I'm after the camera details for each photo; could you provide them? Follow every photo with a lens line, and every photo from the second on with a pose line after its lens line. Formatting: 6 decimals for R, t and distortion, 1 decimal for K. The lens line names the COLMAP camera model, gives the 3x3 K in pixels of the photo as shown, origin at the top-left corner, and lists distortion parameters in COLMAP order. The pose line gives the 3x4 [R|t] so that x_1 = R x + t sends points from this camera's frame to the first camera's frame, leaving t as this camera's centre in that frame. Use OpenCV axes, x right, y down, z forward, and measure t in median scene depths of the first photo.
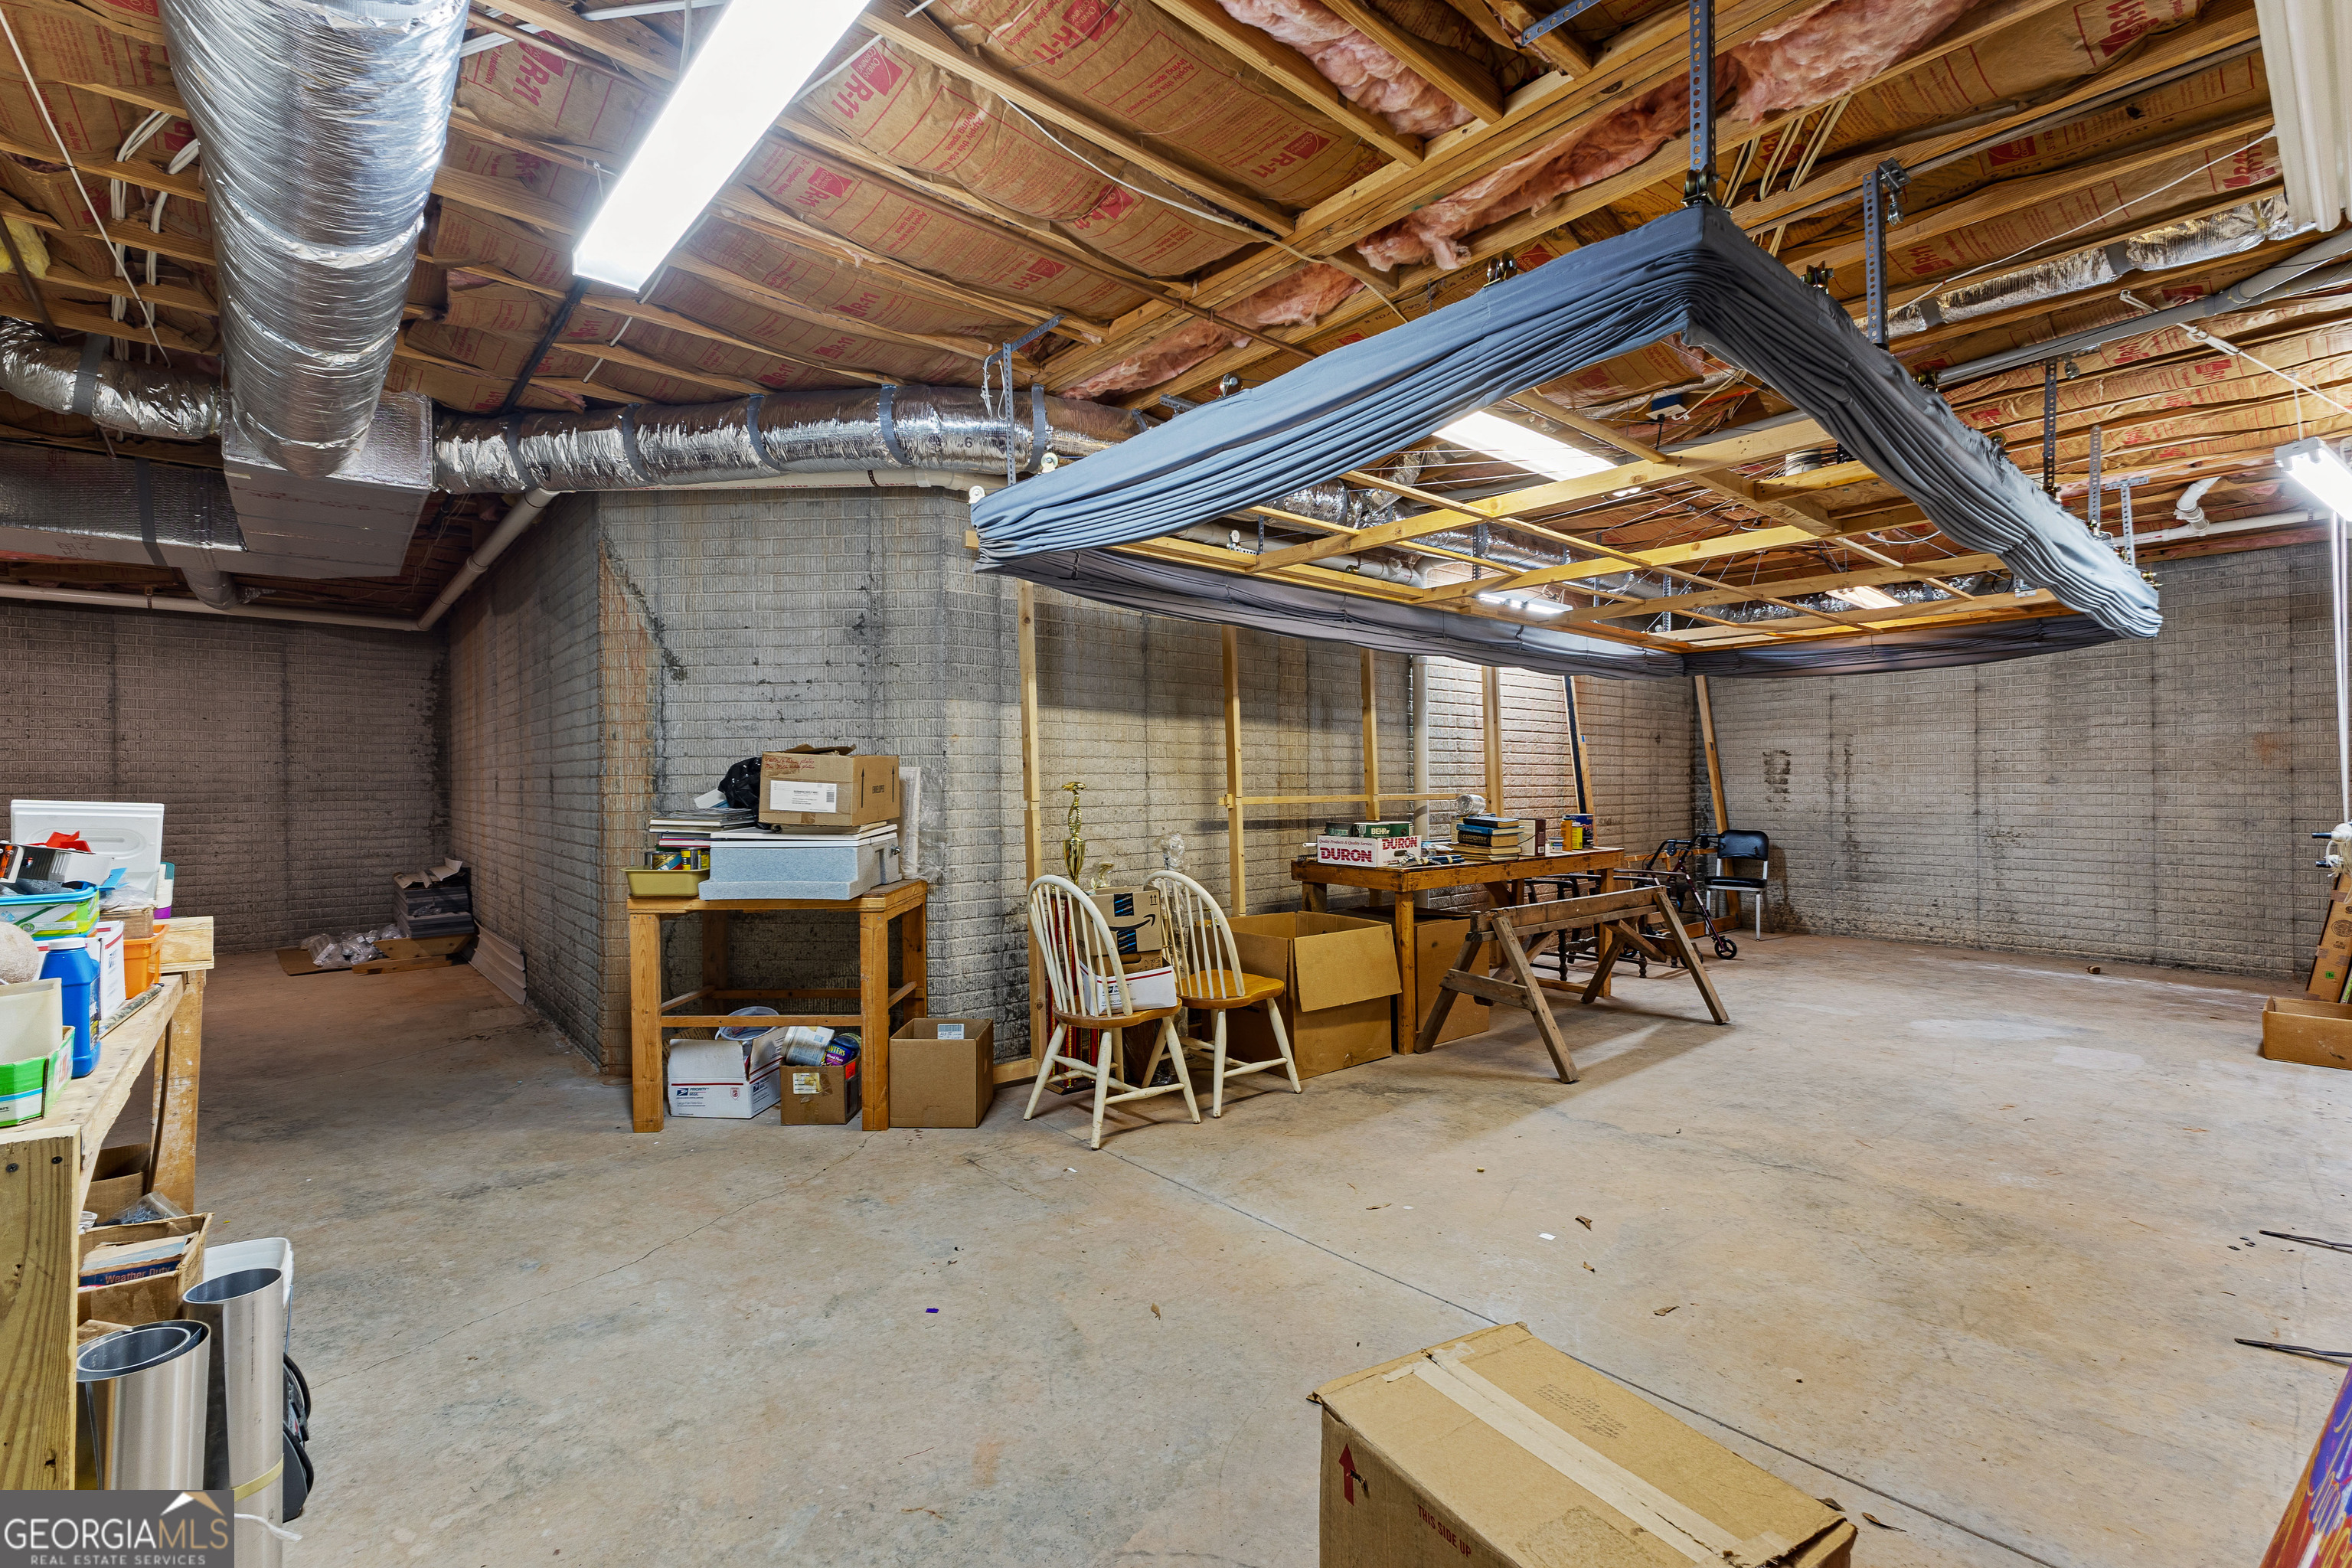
lens RADIAL K [[1022.2, 0, 1194.2], [0, 1022.2, 780.2], [0, 0, 1]] dist [0.007856, -0.000389]
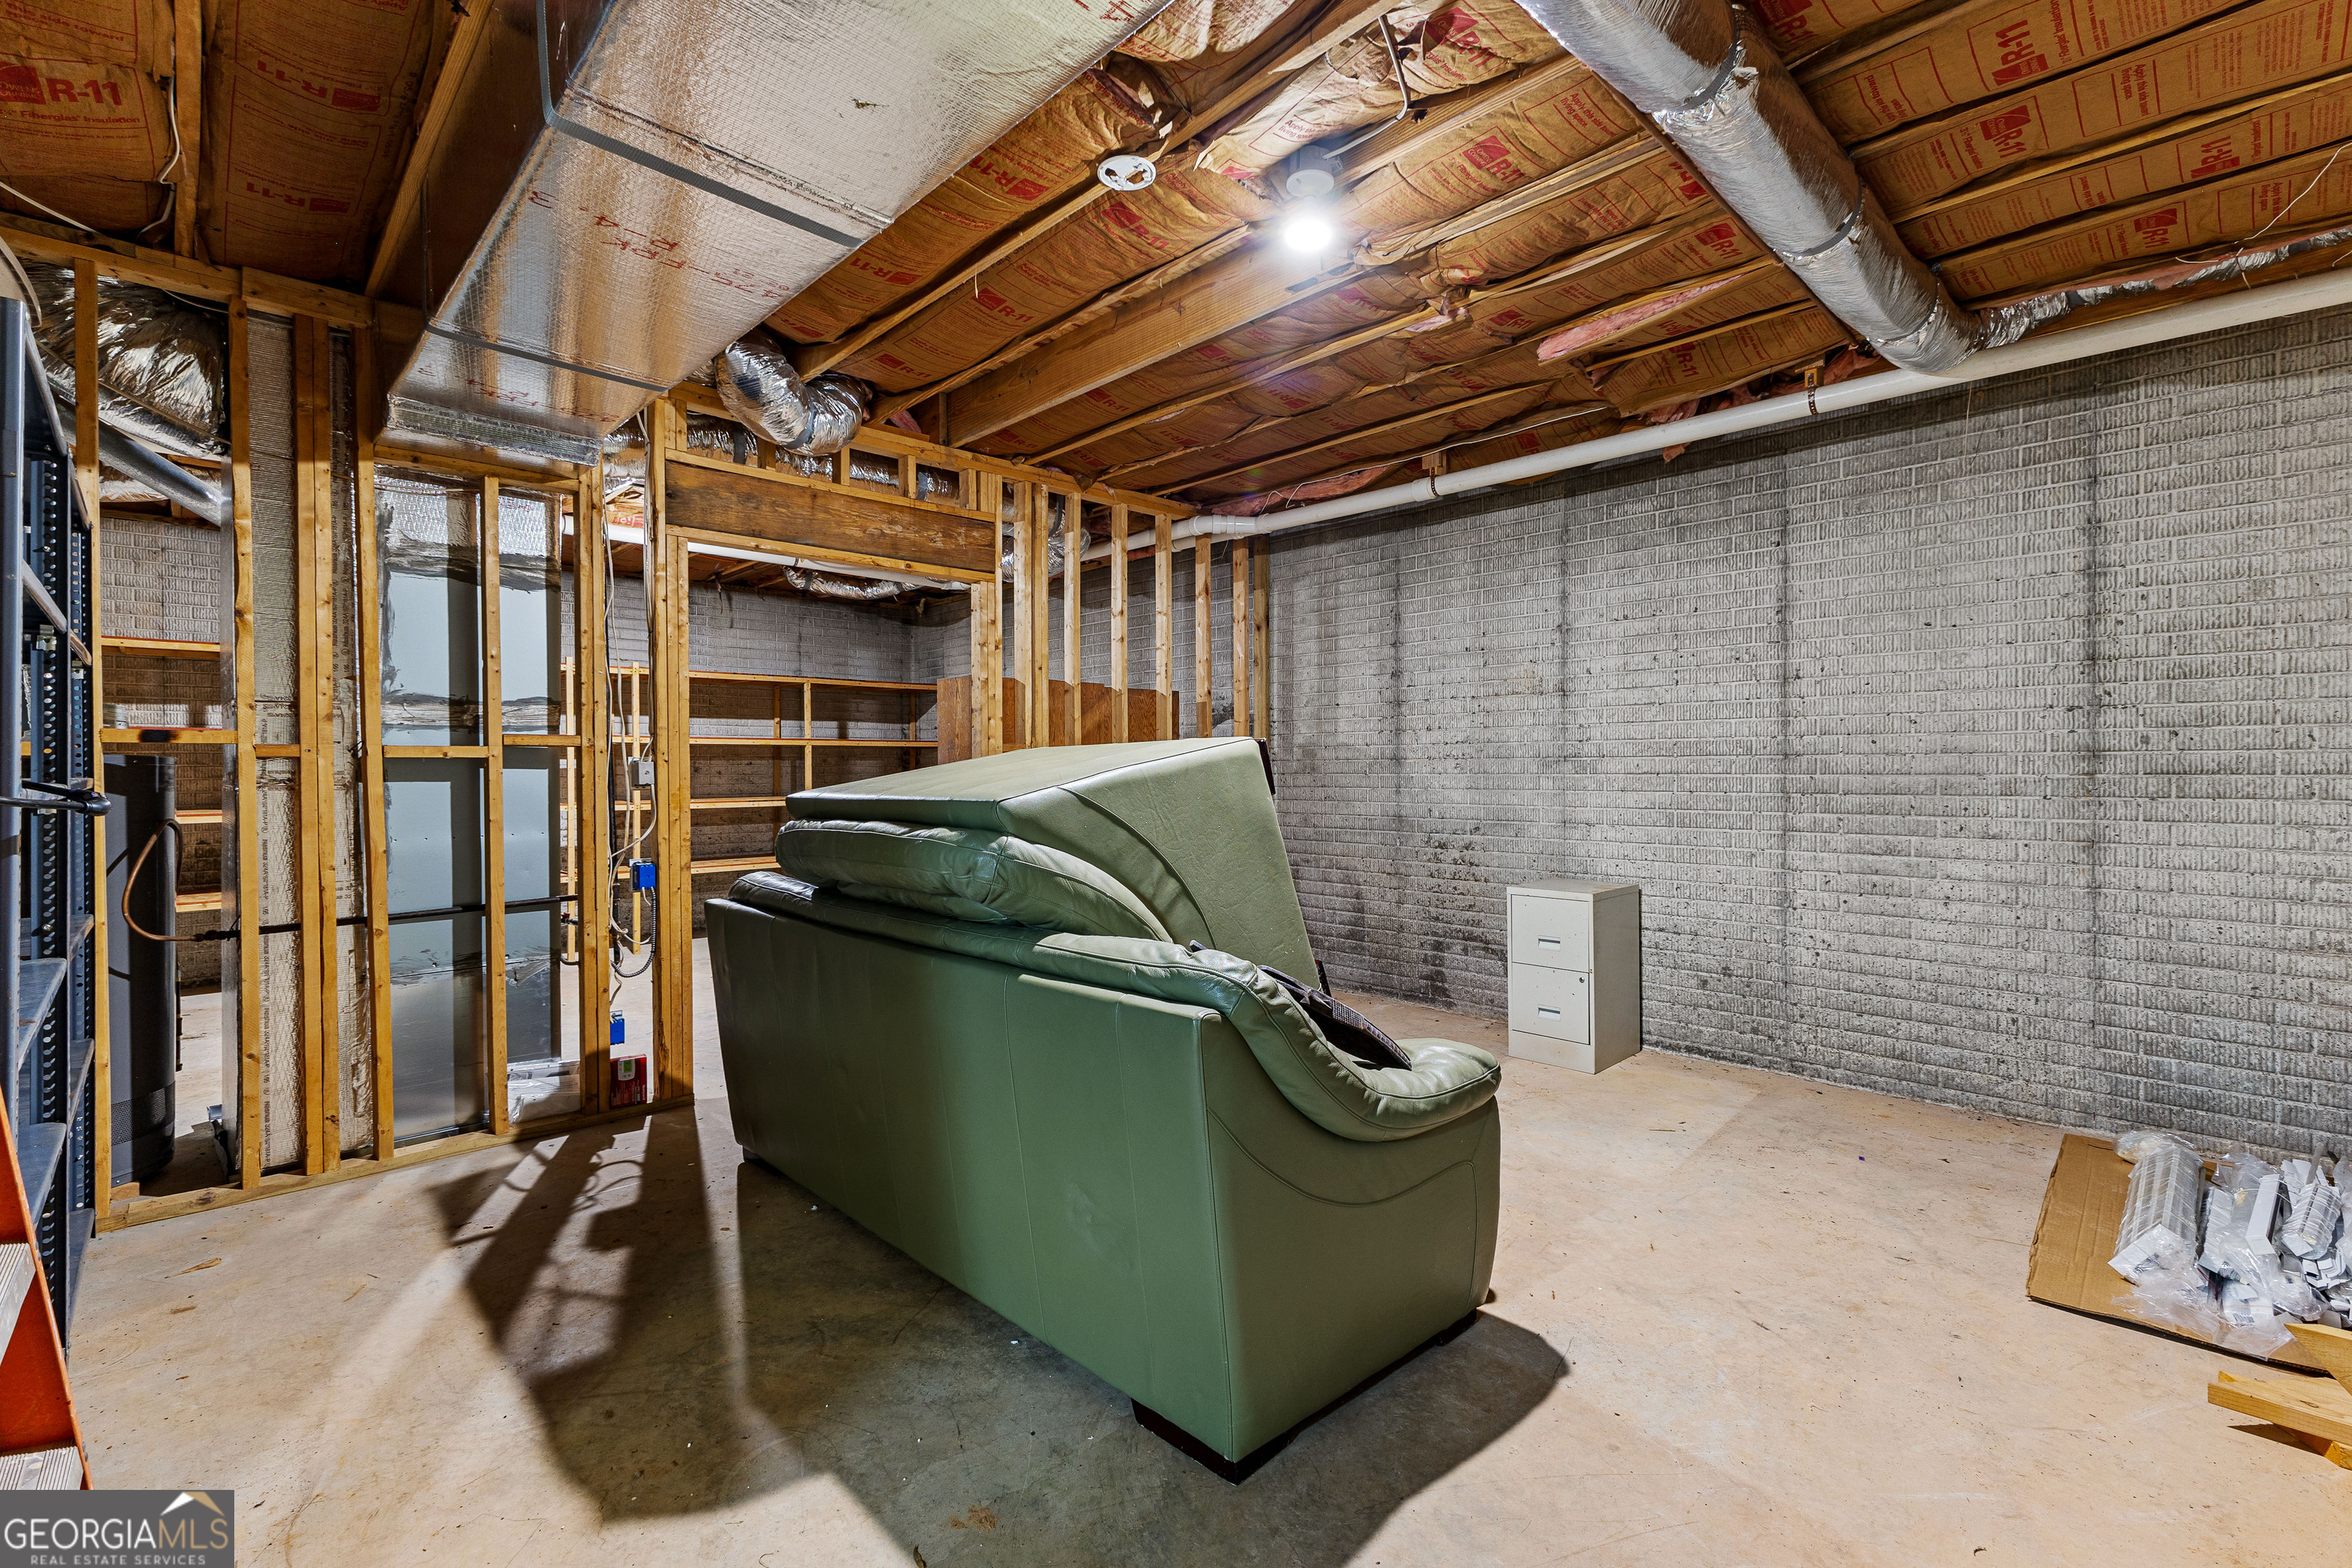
lens RADIAL K [[1022.2, 0, 1168.2], [0, 1022.2, 782.6], [0, 0, 1]] dist [0.007856, -0.000389]
pose [[0.034486, 0.013779, -0.999310, -0.465395], [0.002401, 0.999901, 0.013870, 0.007935], [0.999402, -0.002878, 0.034450, 0.598696]]
